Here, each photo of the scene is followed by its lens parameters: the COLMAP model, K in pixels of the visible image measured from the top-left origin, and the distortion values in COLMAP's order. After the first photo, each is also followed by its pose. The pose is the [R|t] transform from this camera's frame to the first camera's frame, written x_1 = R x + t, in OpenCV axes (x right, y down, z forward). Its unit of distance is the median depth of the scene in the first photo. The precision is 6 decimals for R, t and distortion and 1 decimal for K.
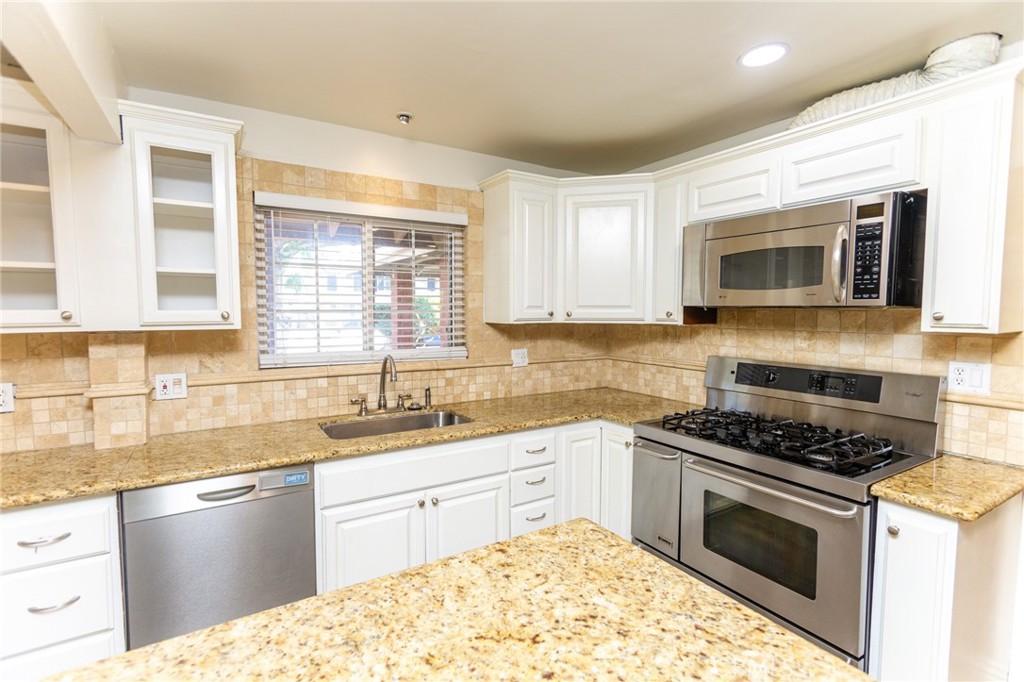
lens RADIAL K [[483.8, 0, 509.9], [0, 483.8, 339.2], [0, 0, 1]] dist [-0.000653, 0.002867]
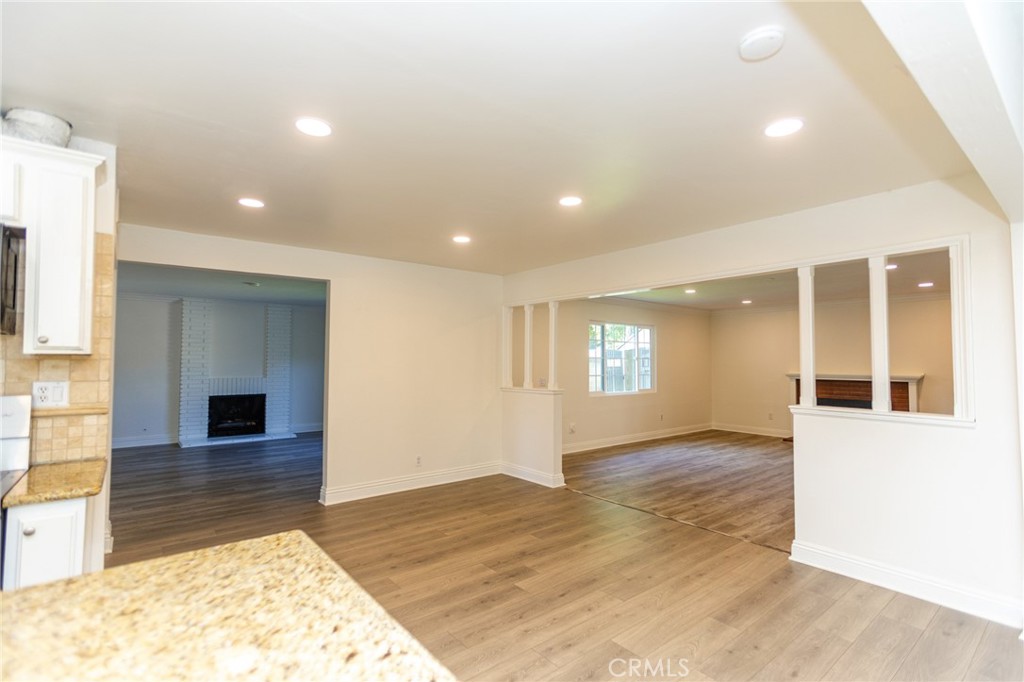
lens RADIAL K [[483.8, 0, 509.7], [0, 483.8, 340.9], [0, 0, 1]] dist [-0.000653, 0.002867]
pose [[-0.111841, 0.036341, 0.993061, -0.281064], [0.061442, 0.997672, -0.029590, 0.041689], [-0.991825, 0.057706, -0.113814, 0.015704]]
